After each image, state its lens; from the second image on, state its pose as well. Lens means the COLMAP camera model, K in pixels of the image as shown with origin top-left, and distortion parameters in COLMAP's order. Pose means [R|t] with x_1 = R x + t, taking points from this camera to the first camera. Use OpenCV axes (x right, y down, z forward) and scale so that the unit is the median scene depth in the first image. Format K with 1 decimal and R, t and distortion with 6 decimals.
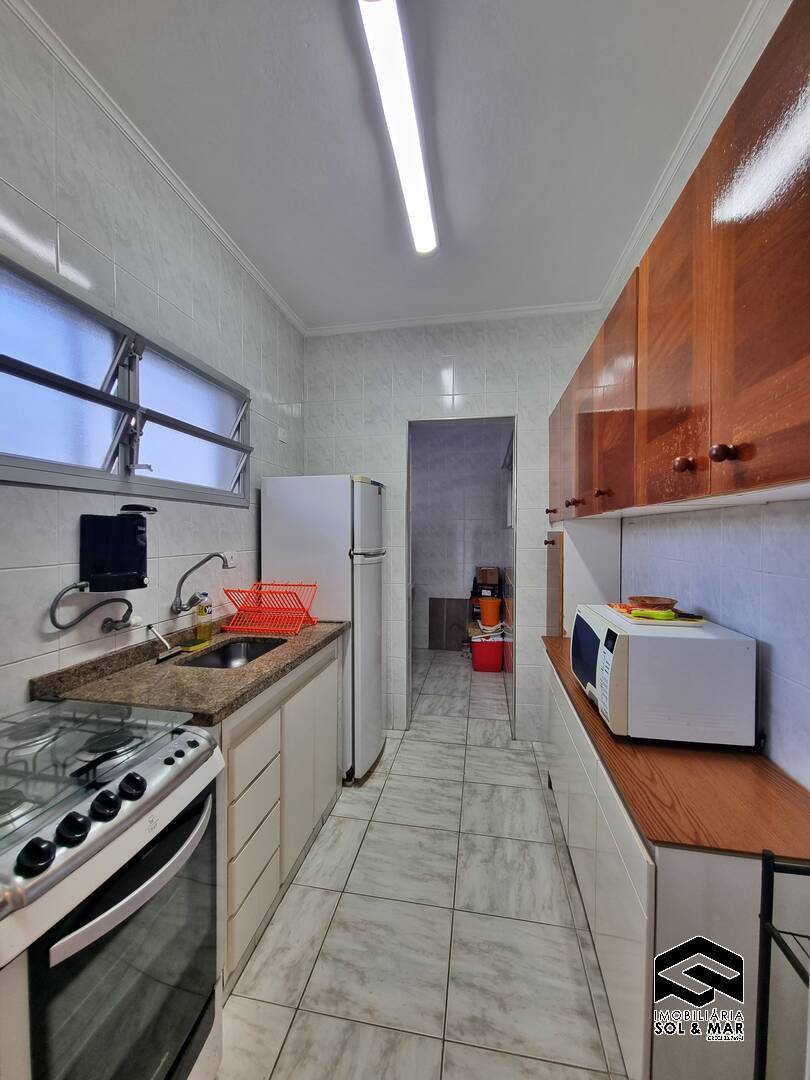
lens RADIAL K [[431.4, 0, 405.0], [0, 431.4, 540.0], [0, 0, 1]] dist [0.008047, -0.000297]
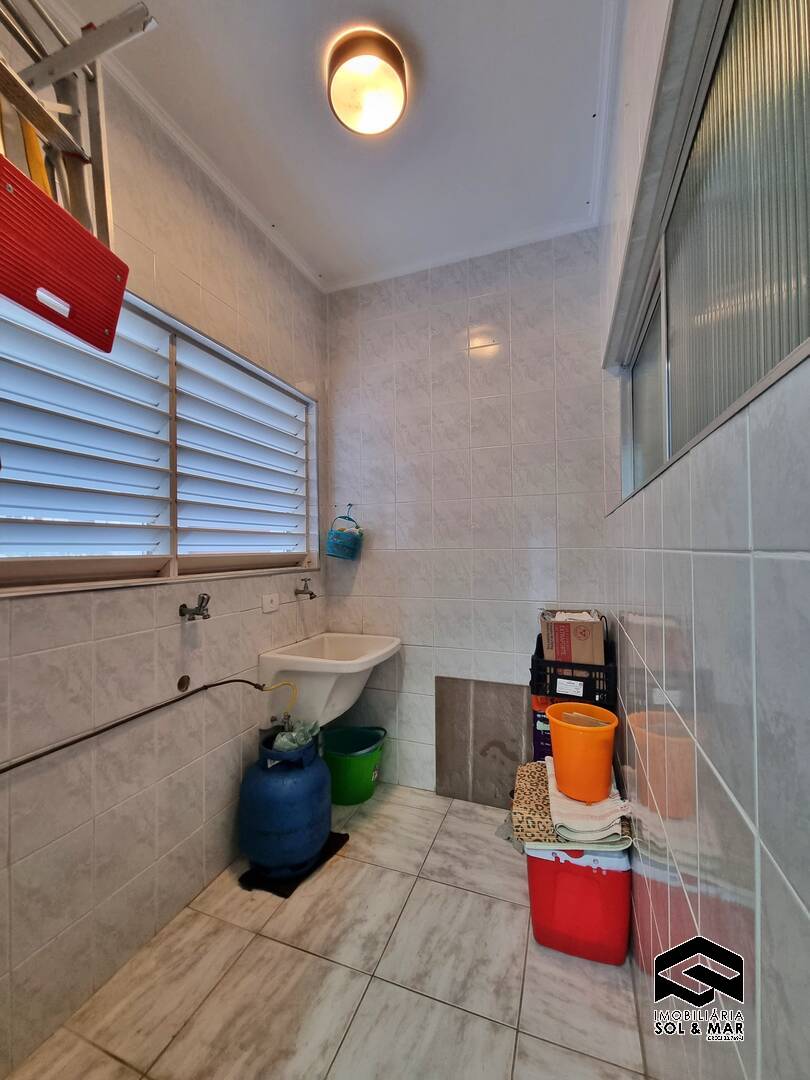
lens RADIAL K [[431.4, 0, 405.0], [0, 431.4, 540.0], [0, 0, 1]] dist [0.008047, -0.000297]
pose [[0.983158, -0.015085, -0.182135, 0.115181], [0.010782, 0.999639, -0.024590, 0.004599], [0.182440, 0.022212, 0.982966, 0.588024]]
